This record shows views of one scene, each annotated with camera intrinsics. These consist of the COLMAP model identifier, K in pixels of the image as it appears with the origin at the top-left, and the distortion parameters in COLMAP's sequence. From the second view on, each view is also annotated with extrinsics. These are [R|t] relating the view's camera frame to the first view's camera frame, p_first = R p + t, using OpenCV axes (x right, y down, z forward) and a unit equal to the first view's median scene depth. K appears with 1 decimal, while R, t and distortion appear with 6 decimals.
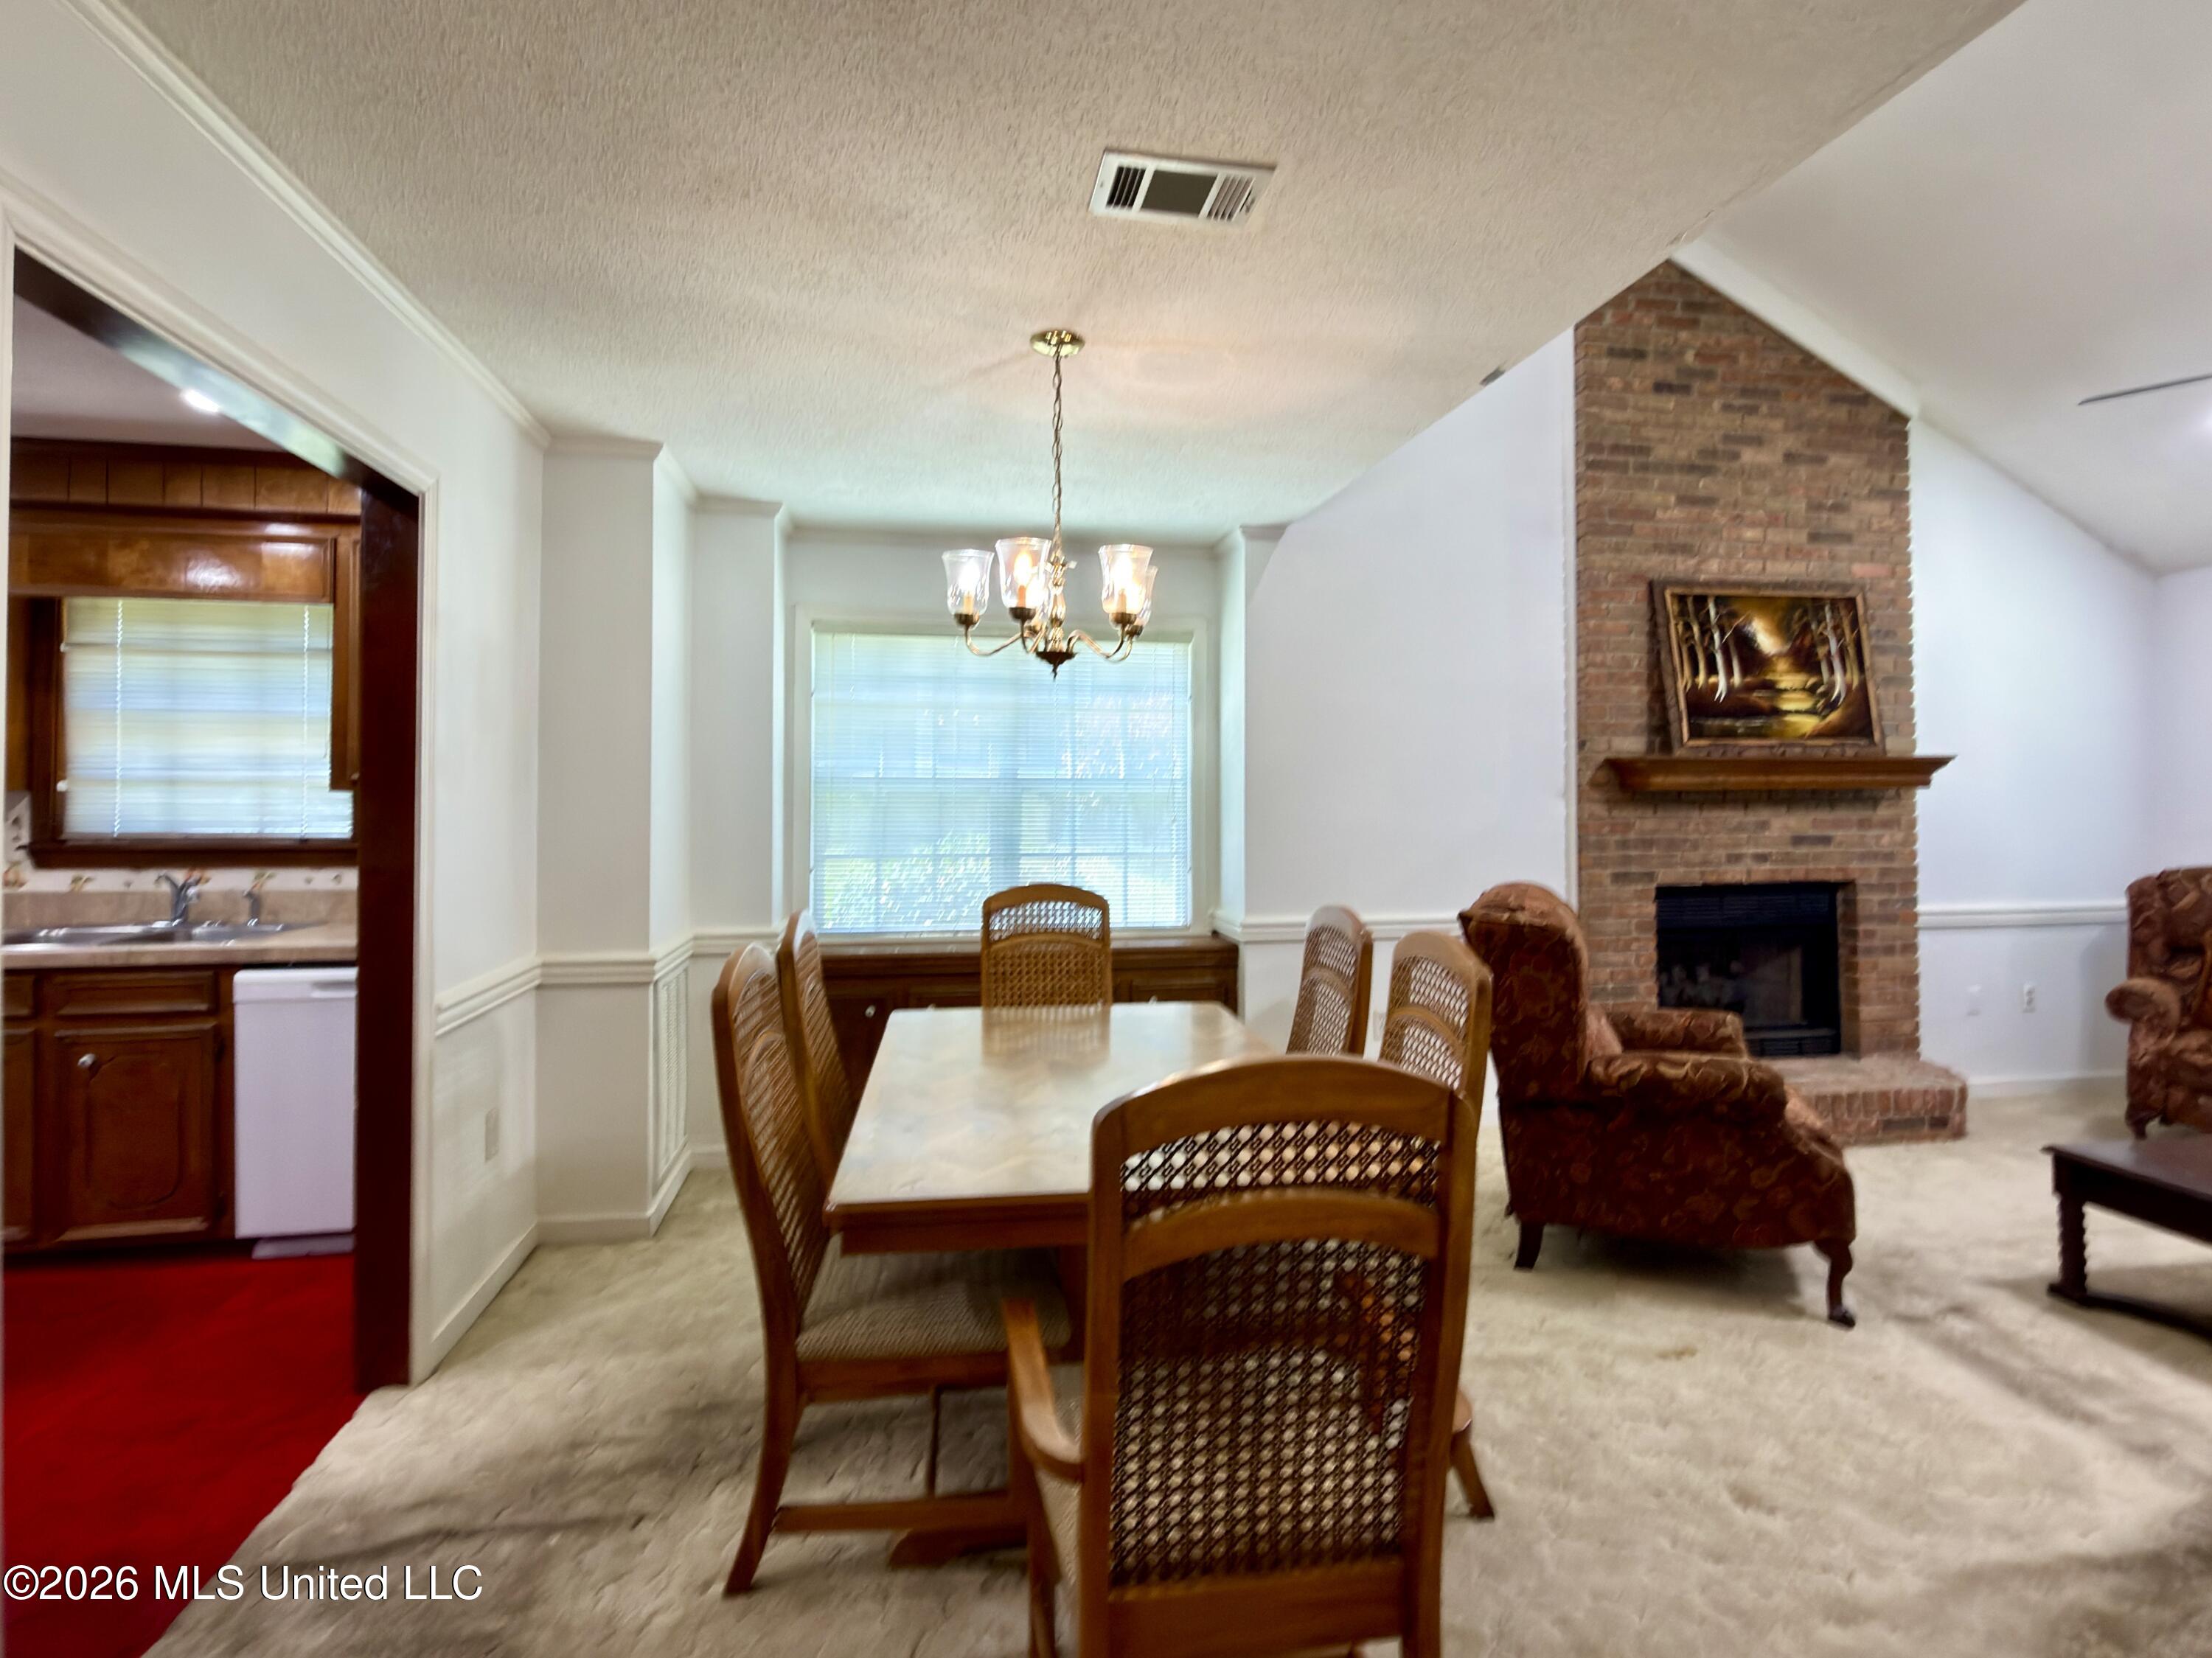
lens RADIAL K [[1054.1, 0, 1097.5], [0, 1054.1, 788.4], [0, 0, 1]] dist [-0.004316, -0.002039]
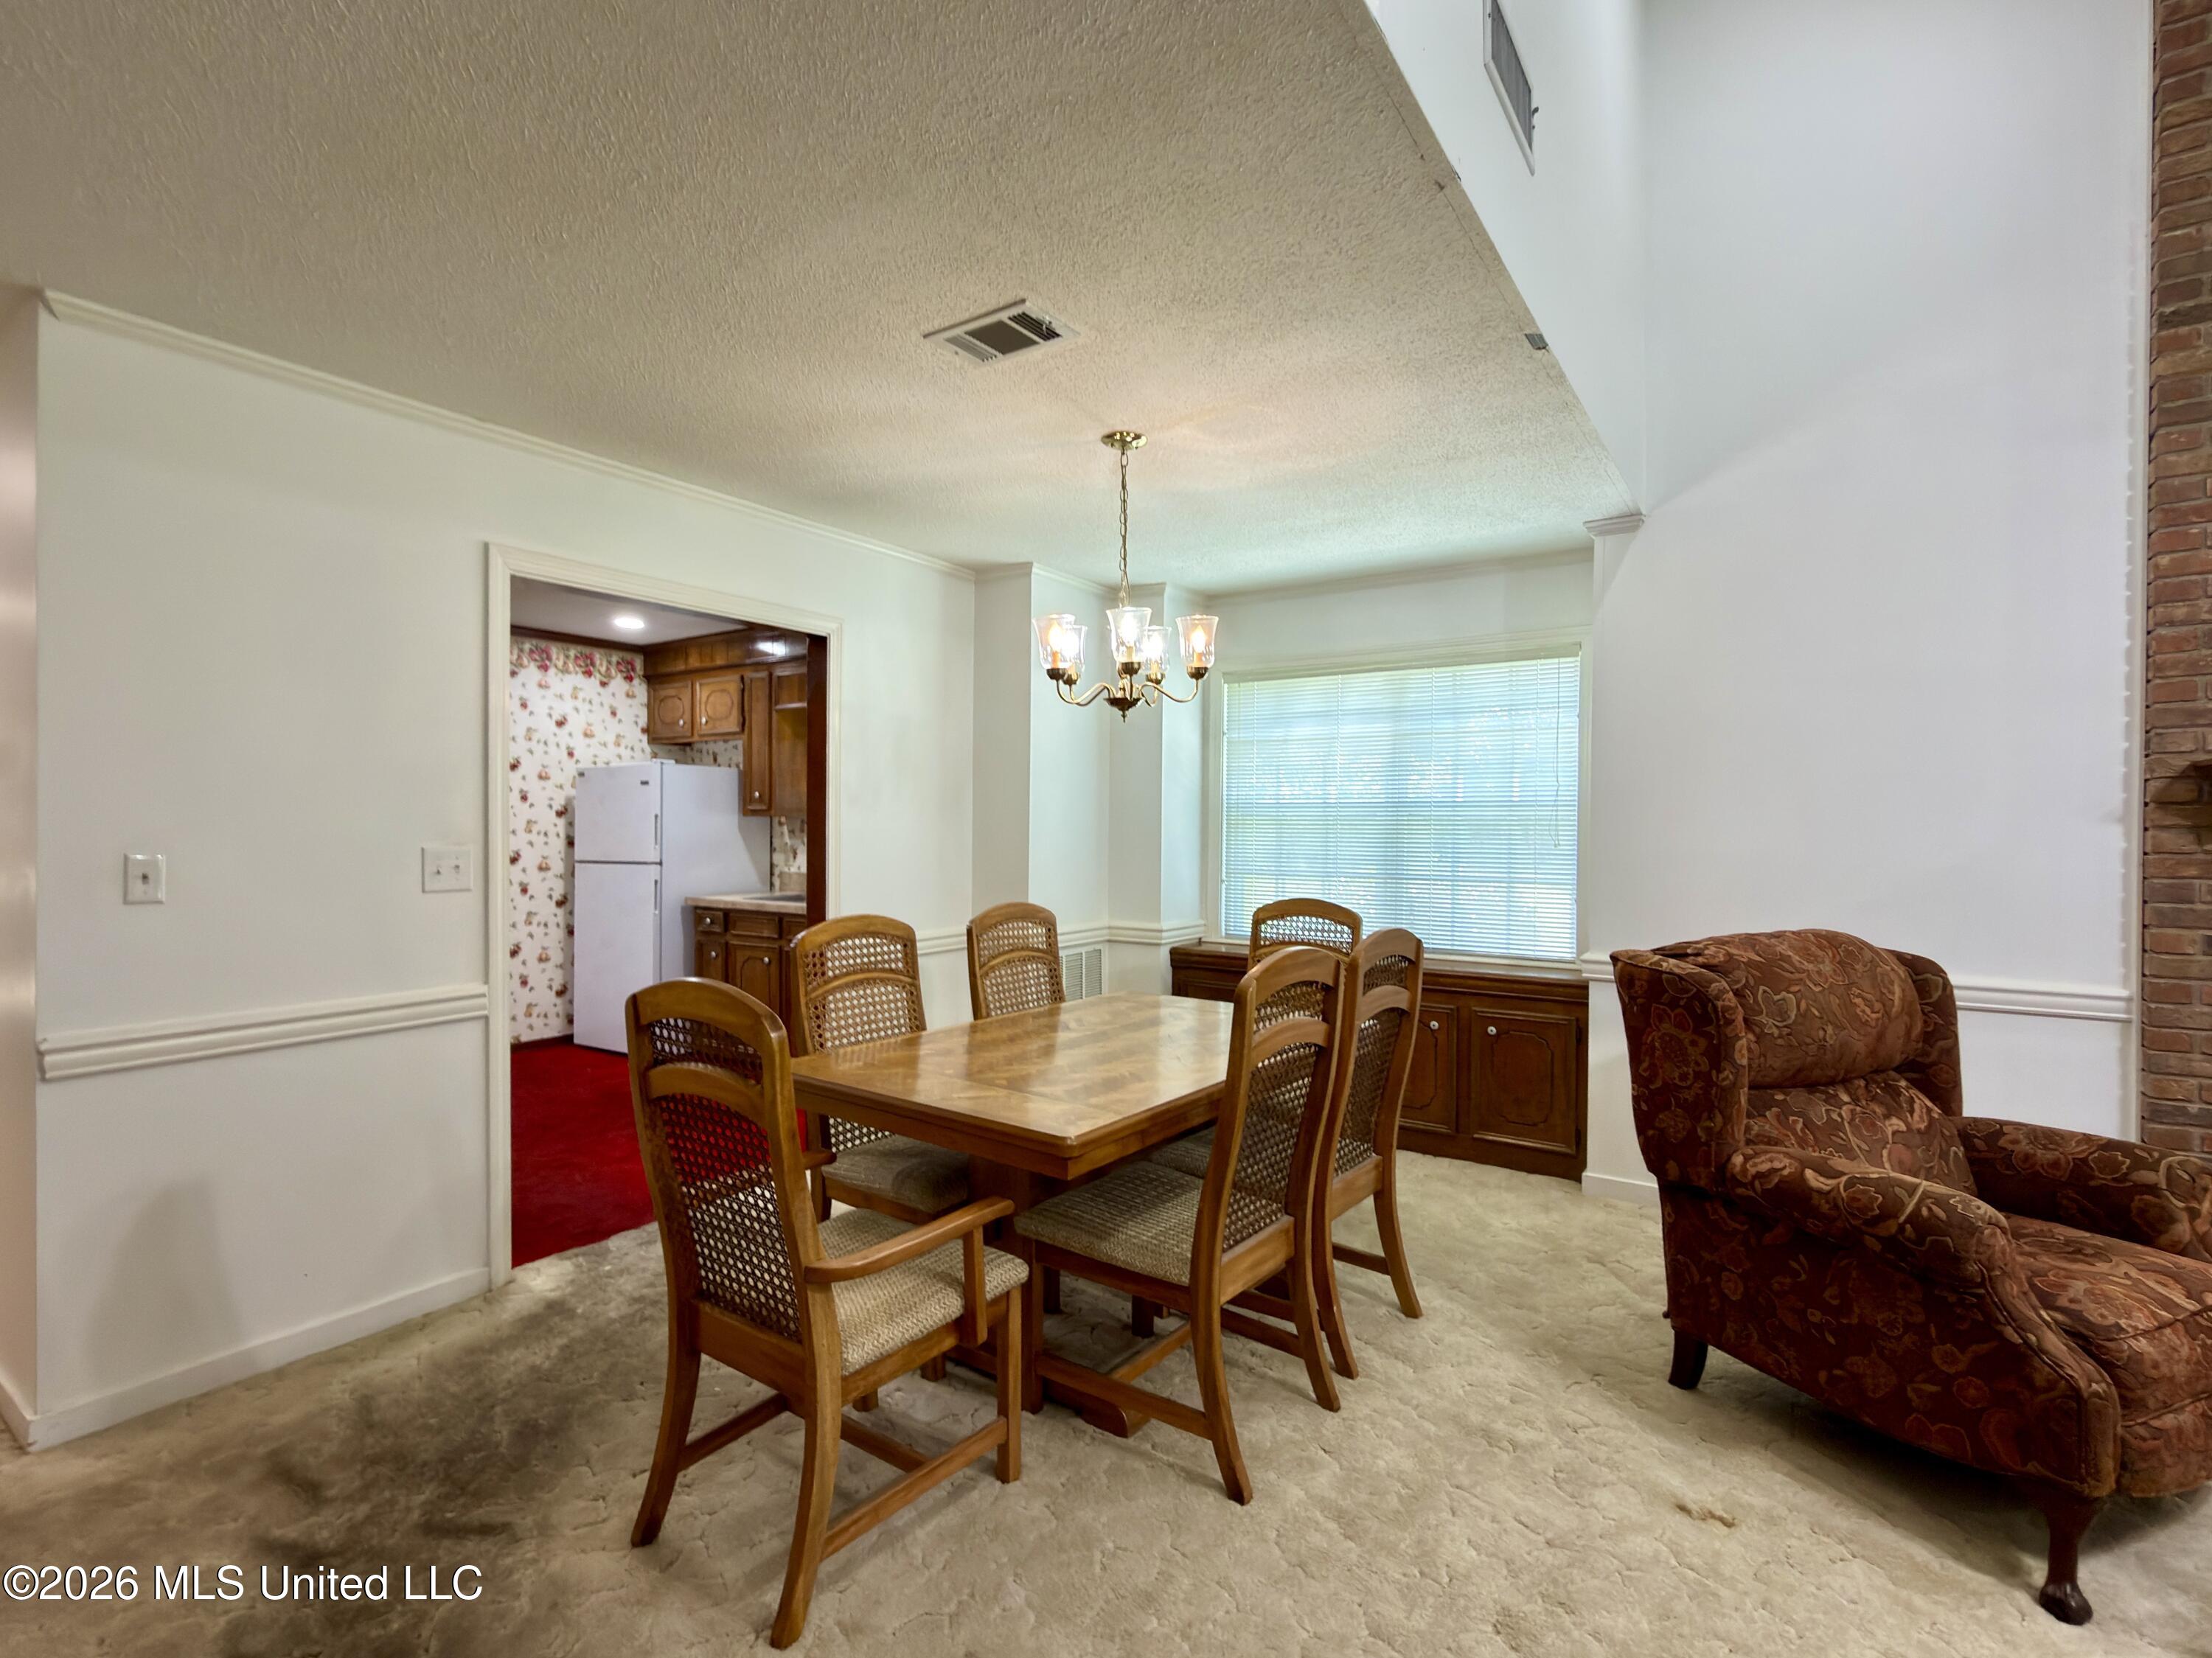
lens RADIAL K [[1054.1, 0, 1166.2], [0, 1054.1, 834.0], [0, 0, 1]] dist [-0.004316, -0.002039]
pose [[0.724087, 0.009420, -0.689644, 0.651837], [0.001525, 0.999882, 0.015259, 0.006723], [0.689707, -0.012101, 0.723988, 0.118344]]
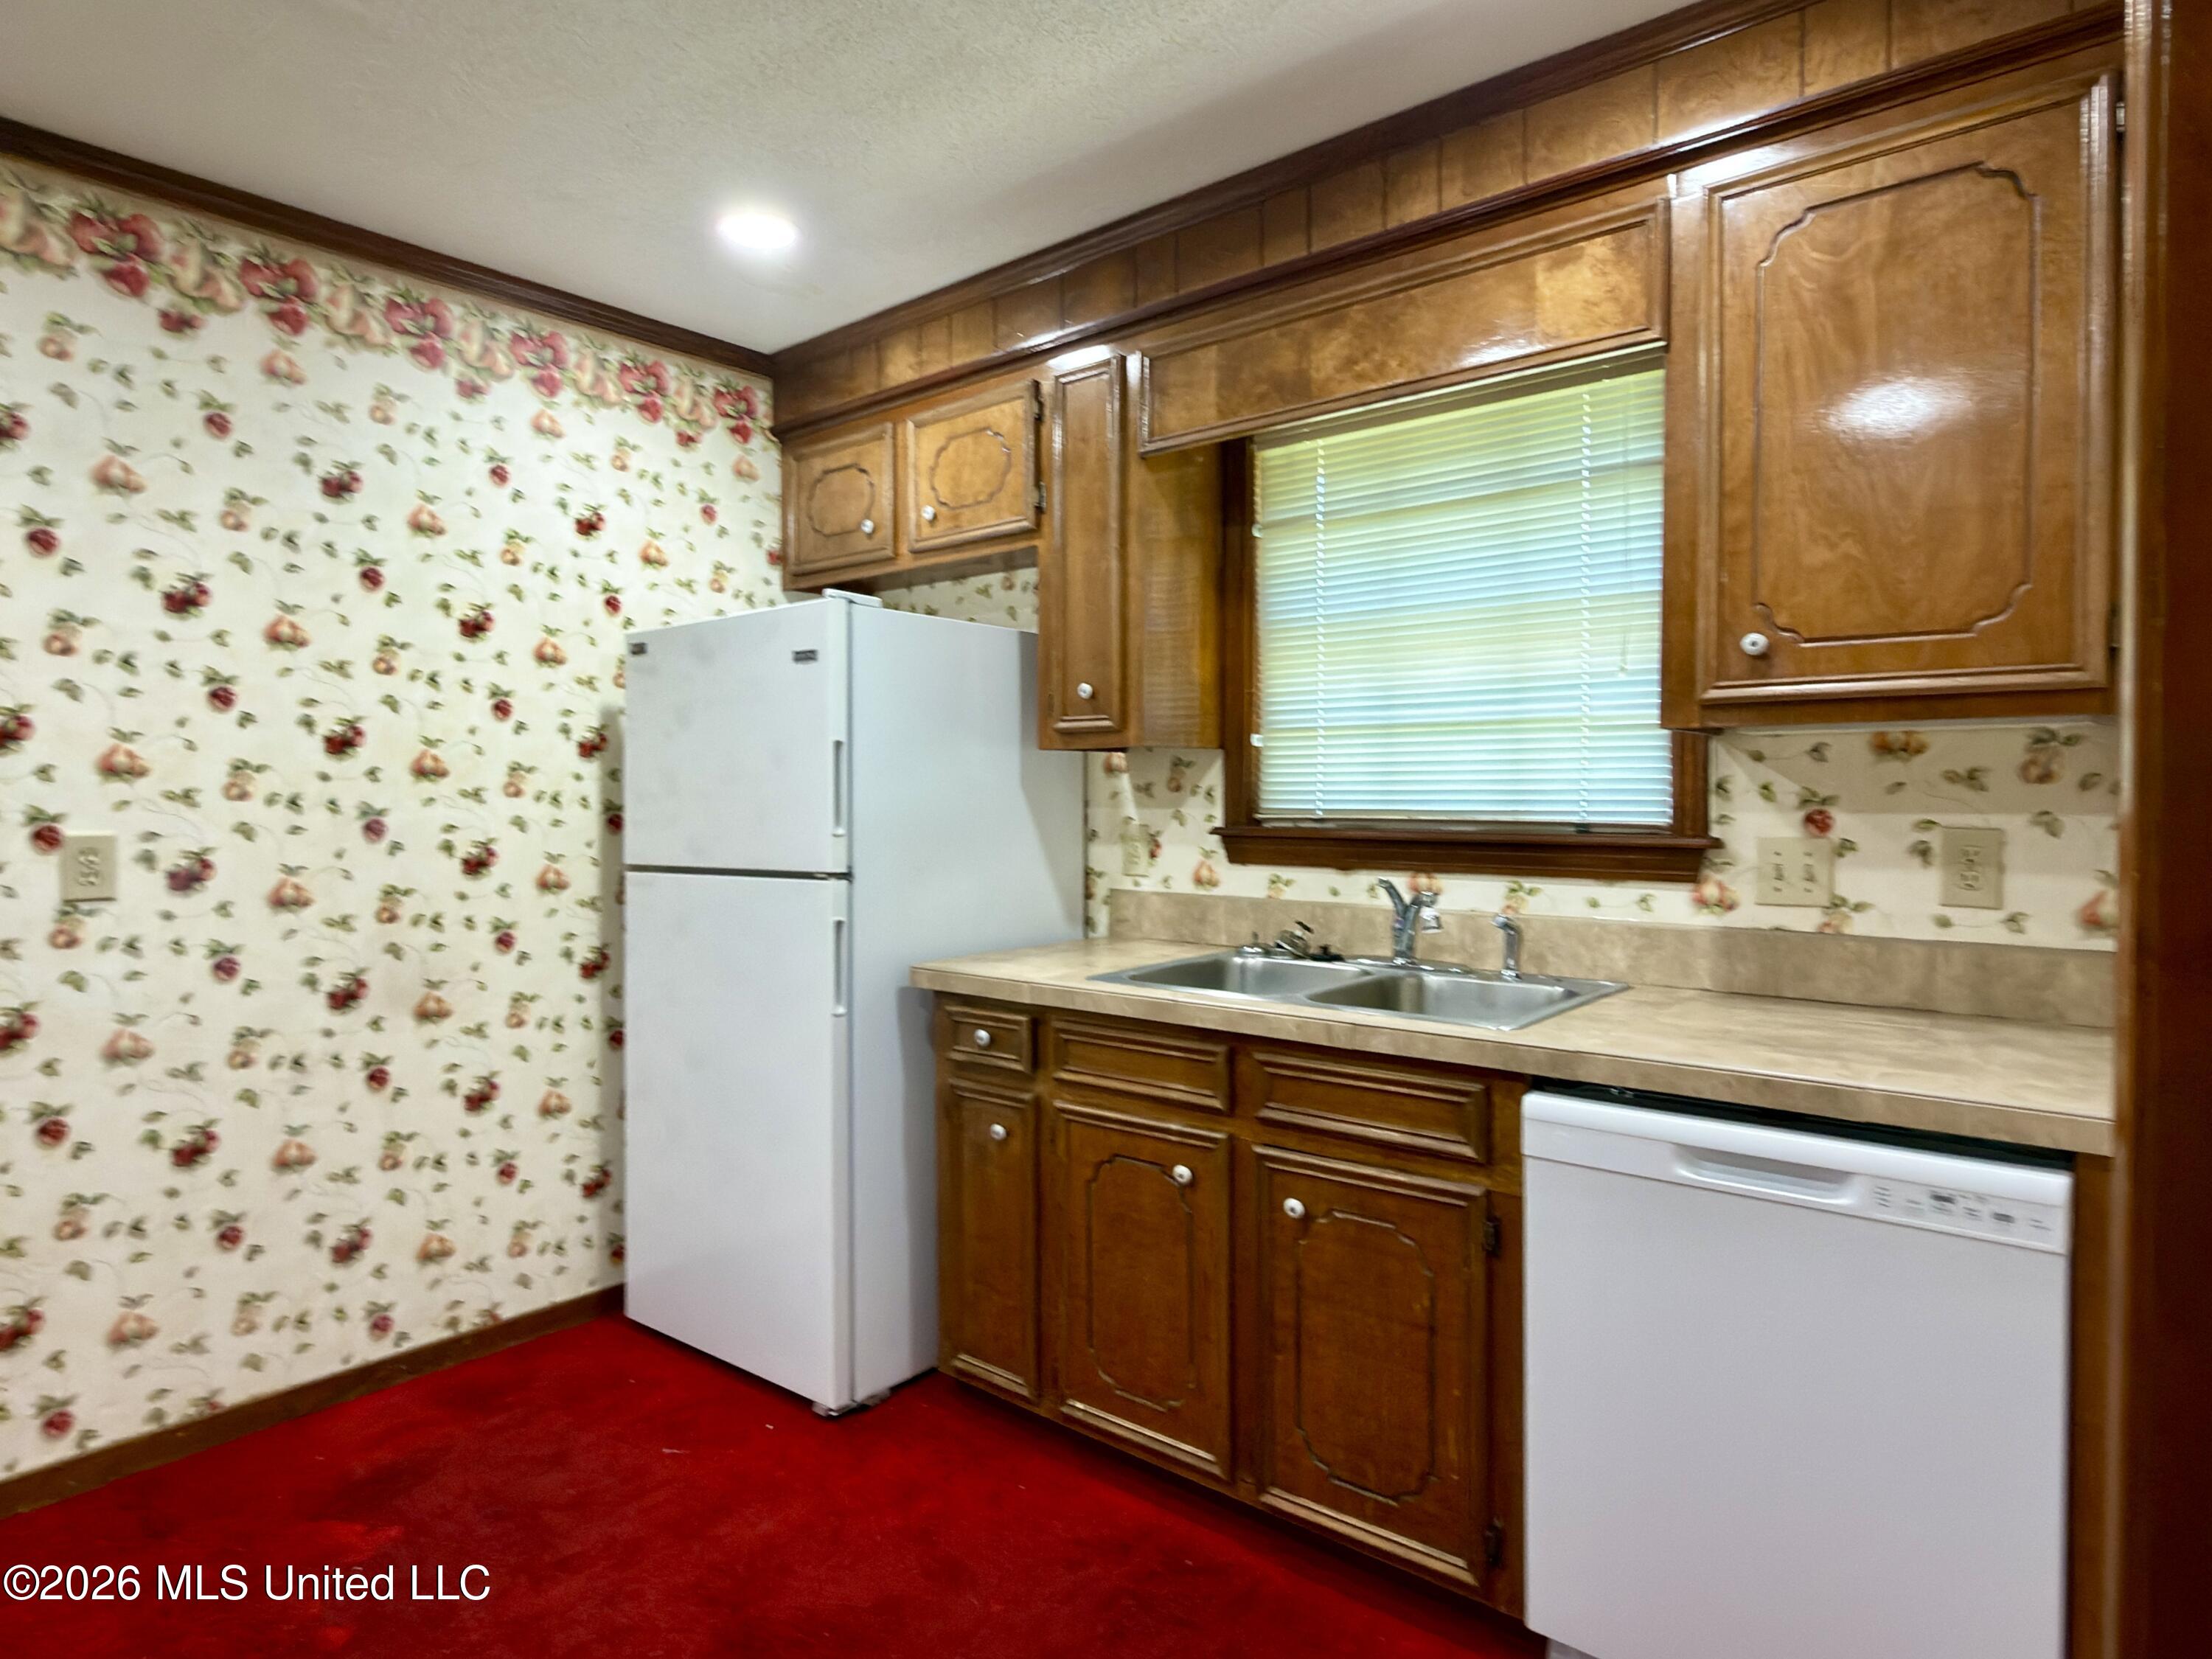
lens RADIAL K [[1221.9, 0, 1130.8], [0, 1221.9, 818.3], [0, 0, 1]] dist [-0.001063, -0.002082]
pose [[0.641914, 0.011281, -0.766694, -0.458025], [0.009090, 0.999710, 0.022320, 0.030644], [0.766723, -0.021296, 0.641625, 0.453306]]
